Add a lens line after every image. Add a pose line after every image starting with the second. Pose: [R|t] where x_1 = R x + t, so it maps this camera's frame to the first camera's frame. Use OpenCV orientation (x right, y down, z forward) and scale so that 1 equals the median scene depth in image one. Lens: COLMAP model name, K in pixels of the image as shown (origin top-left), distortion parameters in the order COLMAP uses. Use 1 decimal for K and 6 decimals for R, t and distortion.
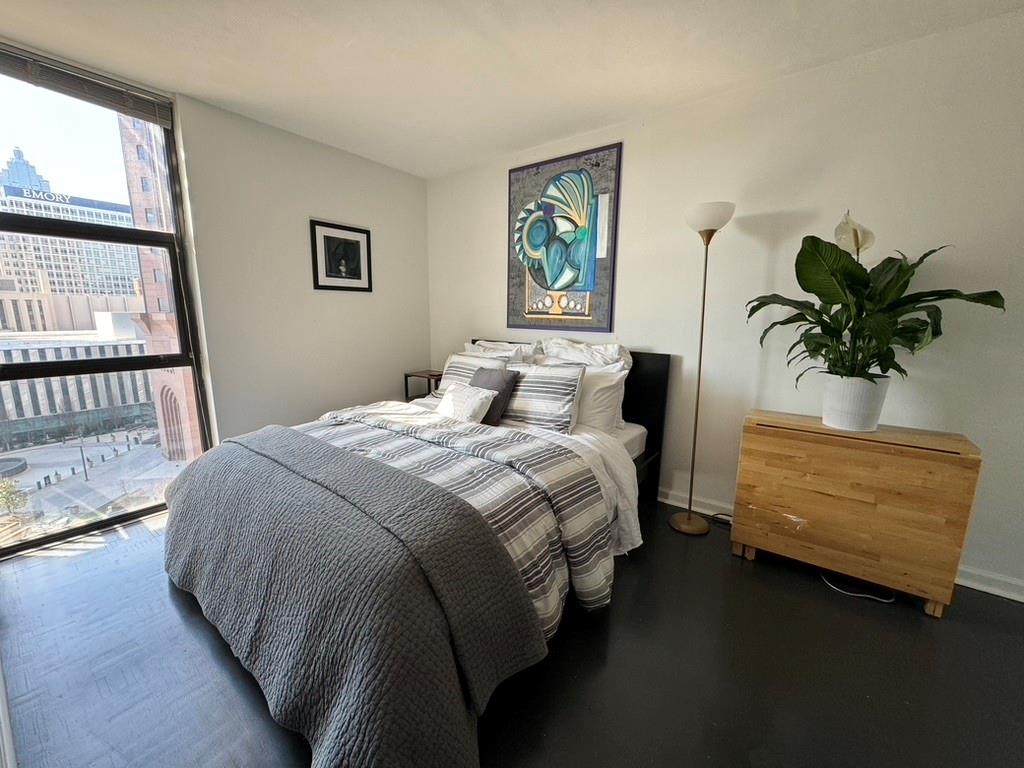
lens RADIAL K [[407.2, 0, 508.1], [0, 407.2, 383.6], [0, 0, 1]] dist [-0.001930, 0.000267]
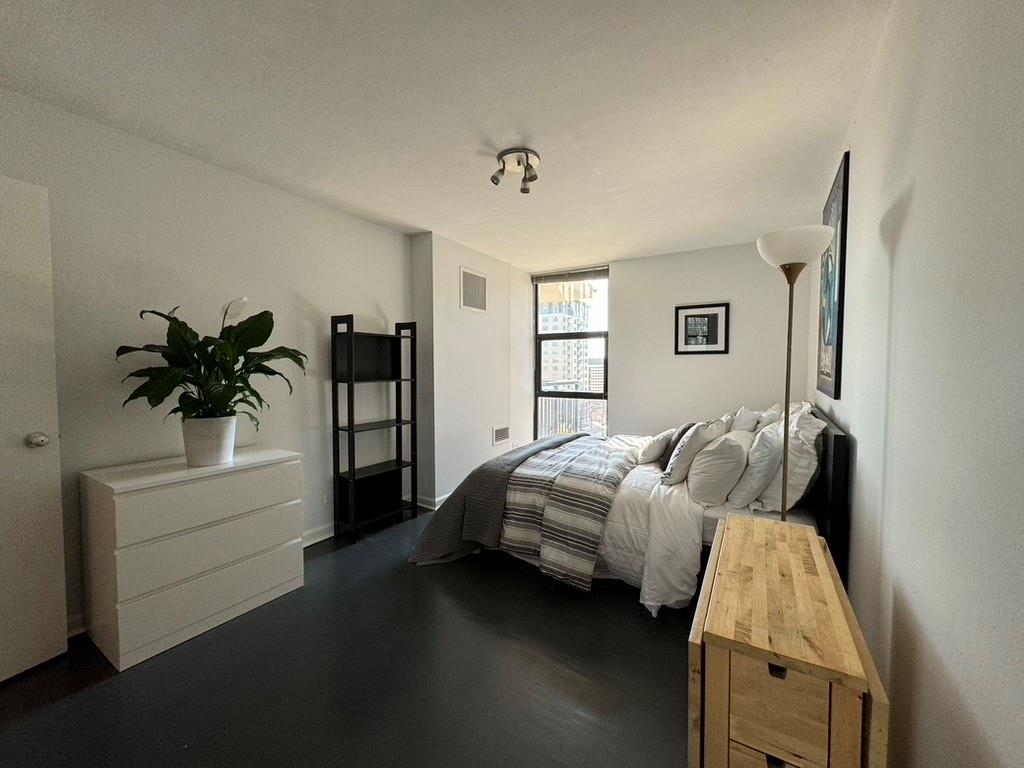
lens RADIAL K [[404.4, 0, 515.4], [0, 404.4, 386.2], [0, 0, 1]] dist [-0.001815, -0.000020]
pose [[0.101951, 0.040558, -0.993962, 0.835208], [-0.170445, 0.985105, 0.022714, -0.063058], [0.980079, 0.167100, 0.107346, 0.331277]]
